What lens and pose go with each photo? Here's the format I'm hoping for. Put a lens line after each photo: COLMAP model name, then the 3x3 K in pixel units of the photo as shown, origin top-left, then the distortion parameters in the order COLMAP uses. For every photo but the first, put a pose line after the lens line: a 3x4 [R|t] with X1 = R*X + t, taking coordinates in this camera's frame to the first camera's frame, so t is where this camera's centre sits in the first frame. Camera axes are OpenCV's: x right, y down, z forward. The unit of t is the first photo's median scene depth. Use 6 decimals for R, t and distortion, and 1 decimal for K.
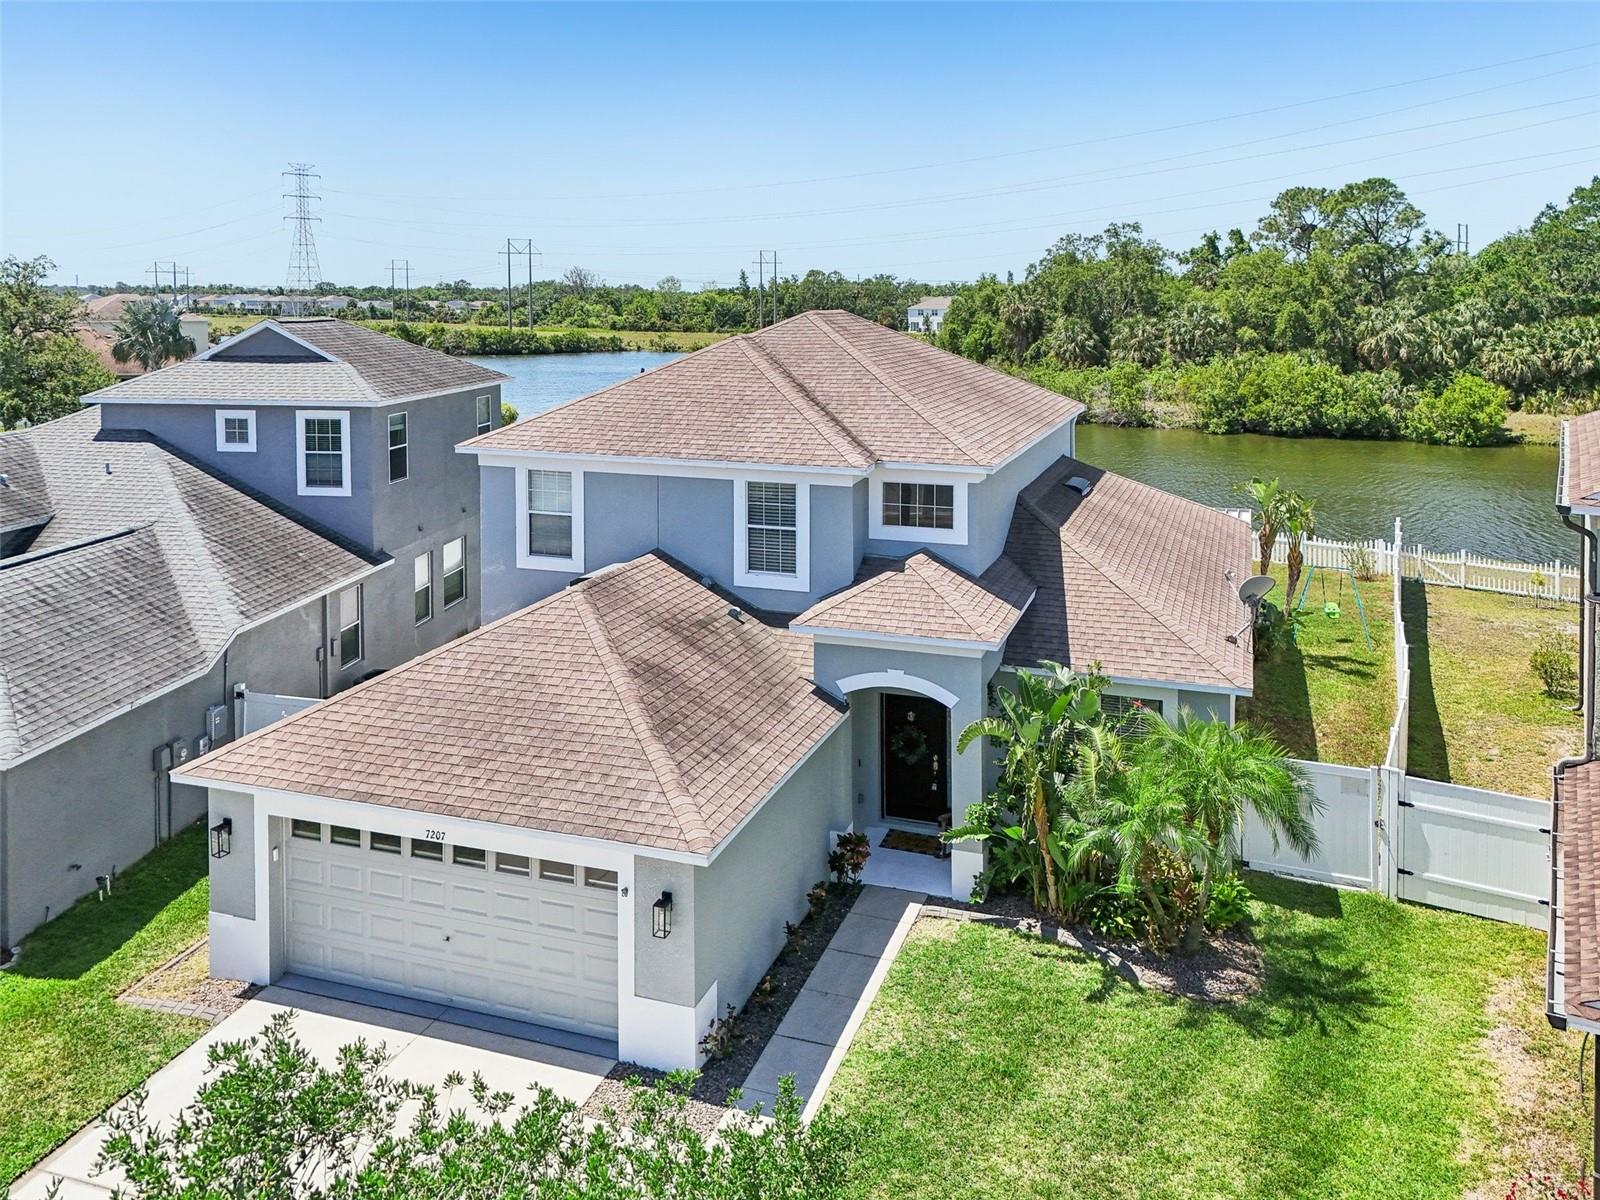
lens RADIAL K [[1338.2, 0, 800.6], [0, 1338.2, 532.7], [0, 0, 1]] dist [0.046414, -0.007741]
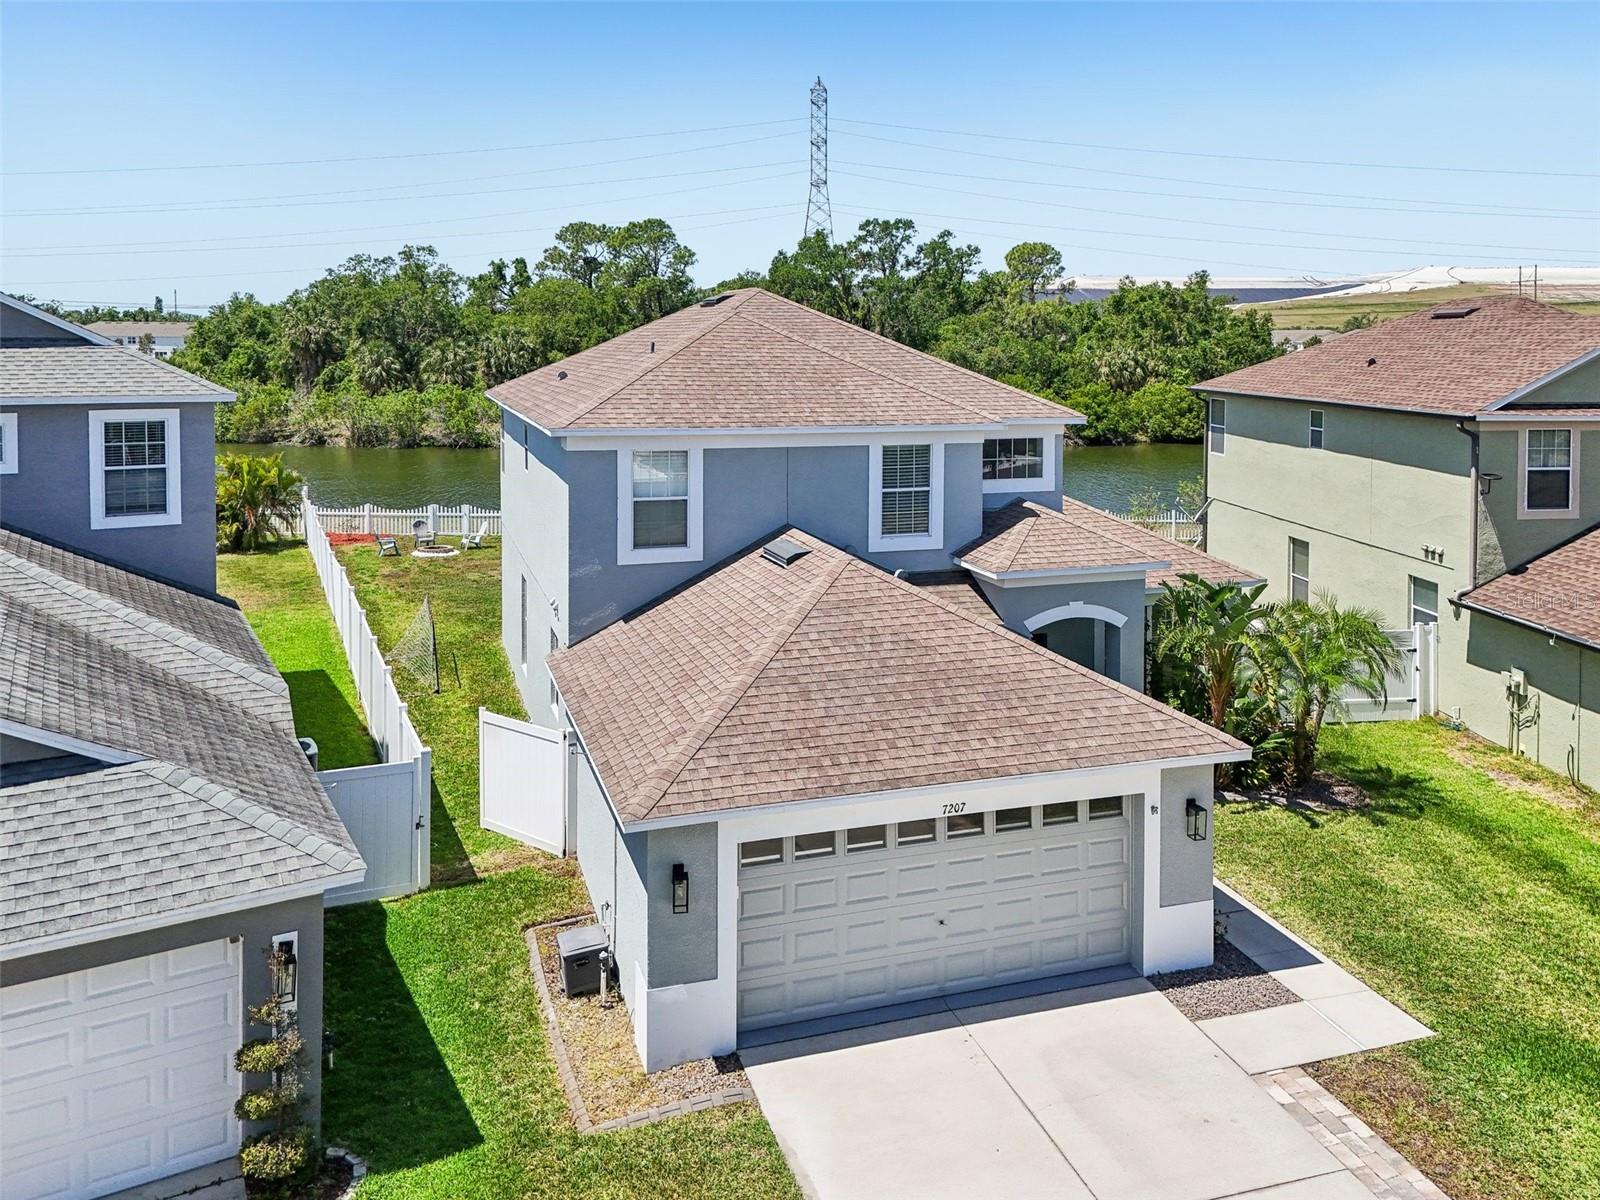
lens RADIAL K [[1338.2, 0, 800.6], [0, 1338.2, 532.7], [0, 0, 1]] dist [0.046414, -0.007741]
pose [[0.754788, -0.086124, 0.650291, -0.620669], [0.107787, 0.994152, 0.006556, 0.011084], [-0.647053, 0.065145, 0.759657, 0.229018]]
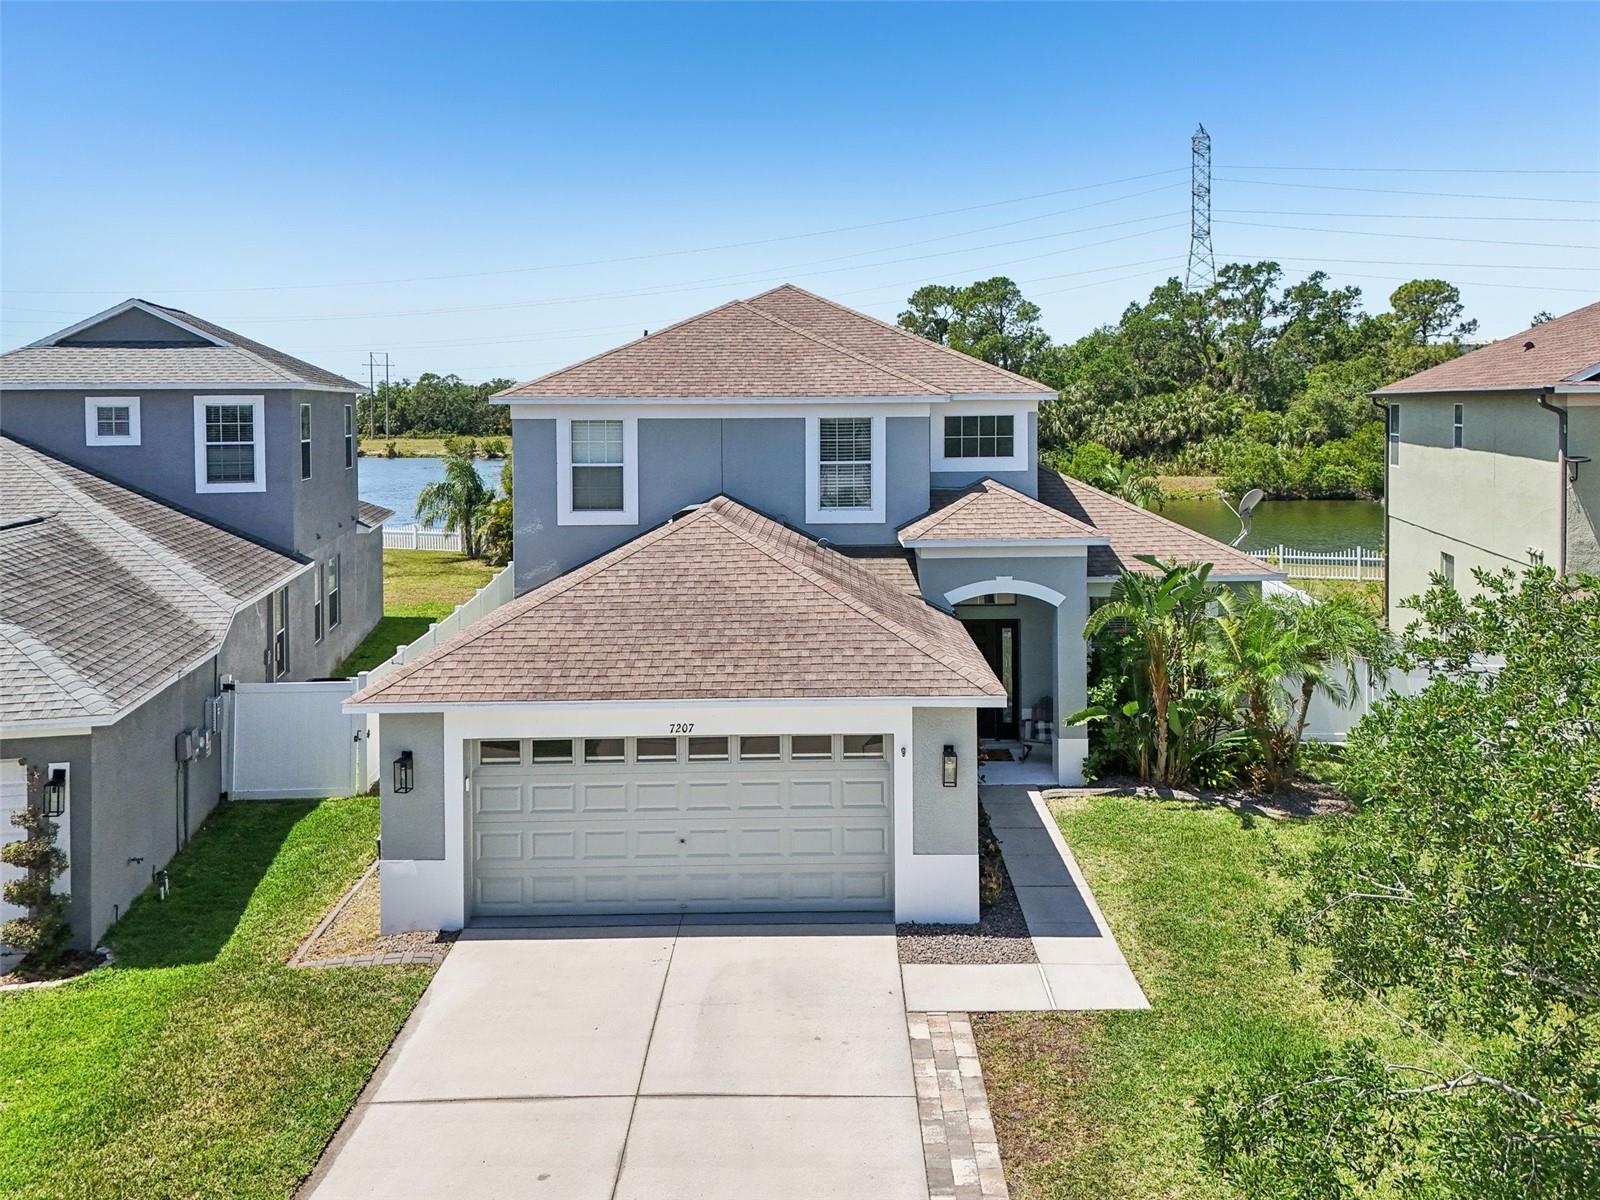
lens RADIAL K [[1322.3, 0, 813.5], [0, 1322.3, 595.2], [0, 0, 1]] dist [0.053673, -0.016966]
pose [[0.936729, -0.049310, 0.346564, -0.334620], [0.068095, 0.996785, -0.042229, 0.115951], [-0.343367, 0.063156, 0.937075, 0.043427]]
